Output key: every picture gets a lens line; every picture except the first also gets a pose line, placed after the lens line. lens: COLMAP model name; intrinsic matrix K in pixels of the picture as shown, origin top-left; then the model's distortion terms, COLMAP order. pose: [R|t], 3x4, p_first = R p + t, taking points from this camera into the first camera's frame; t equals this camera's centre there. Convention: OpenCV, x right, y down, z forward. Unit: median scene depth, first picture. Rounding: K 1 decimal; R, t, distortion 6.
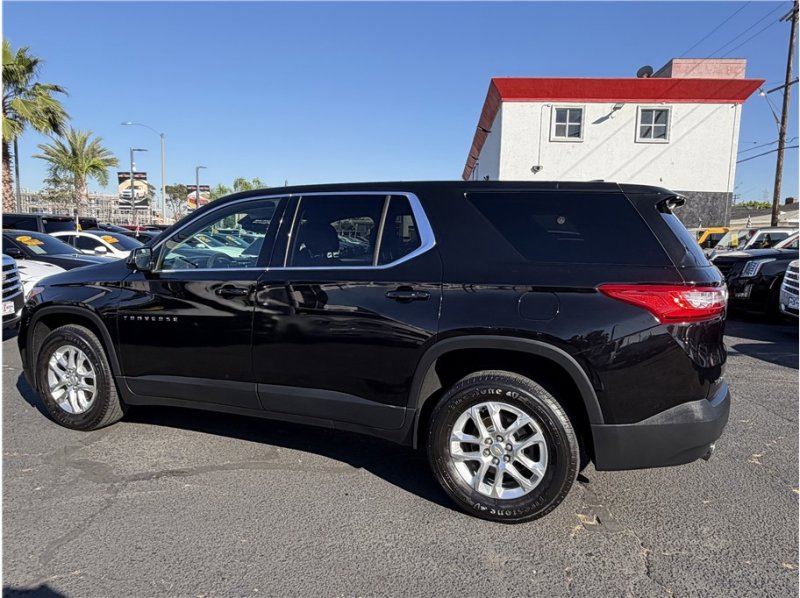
lens RADIAL K [[565.0, 0, 398.8], [0, 565.0, 309.1], [0, 0, 1]] dist [-0.028799, 0.009259]
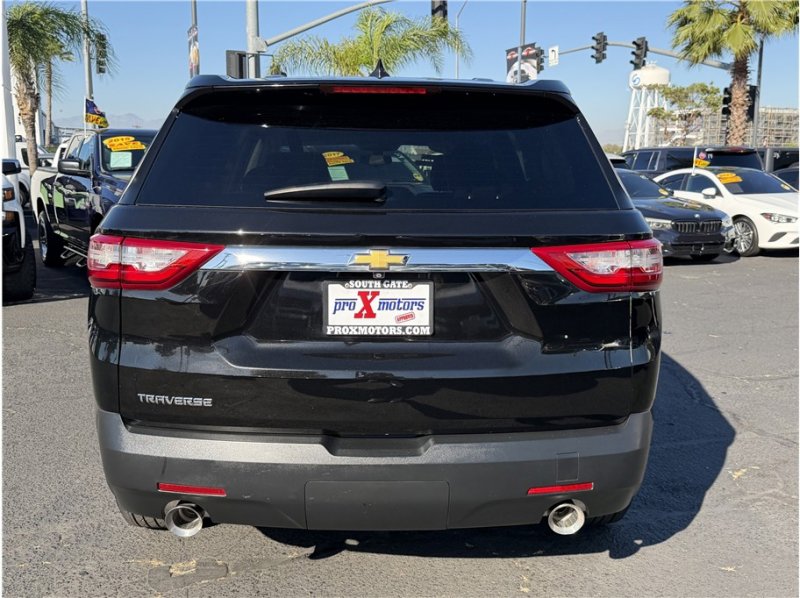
lens RADIAL K [[827.5, 0, 397.1], [0, 827.5, 299.4], [0, 0, 1]] dist [0.001253, 0.000000]
pose [[0.424579, 0.119316, -0.897495, 1.002541], [-0.102642, 0.991231, 0.083221, -0.052176], [0.899554, 0.056787, 0.433102, 0.576210]]
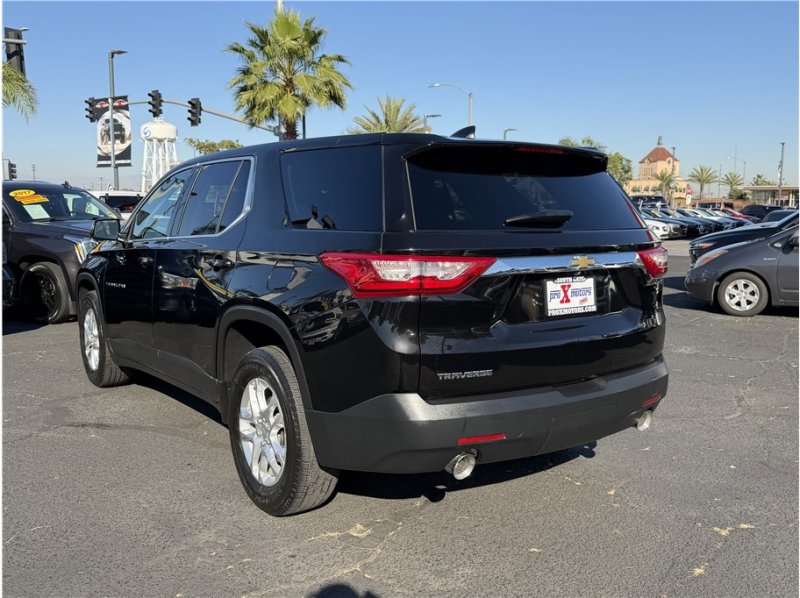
lens RADIAL K [[728.1, 0, 405.7], [0, 728.1, 295.3], [0, 0, 1]] dist [0.009150, 0.000000]
pose [[0.865266, 0.037736, -0.499891, 0.701827], [-0.046091, 0.998928, -0.004372, 0.016147], [0.499190, 0.026823, 0.866077, 0.054548]]
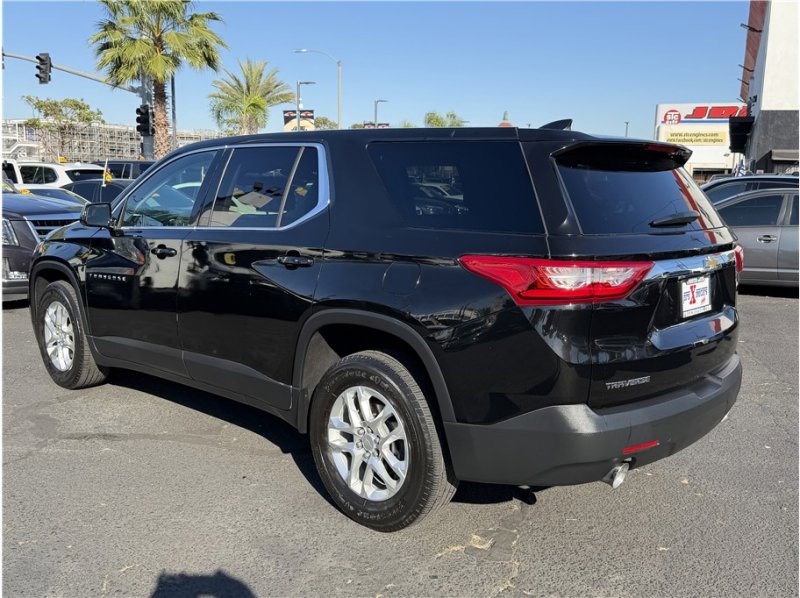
lens RADIAL K [[728.1, 0, 404.0], [0, 728.1, 291.6], [0, 0, 1]] dist [0.009150, 0.000000]
pose [[0.946044, 0.043123, -0.321157, 0.418352], [-0.037187, 0.999006, 0.024597, -0.007709], [0.321898, -0.011327, 0.946707, -0.025772]]
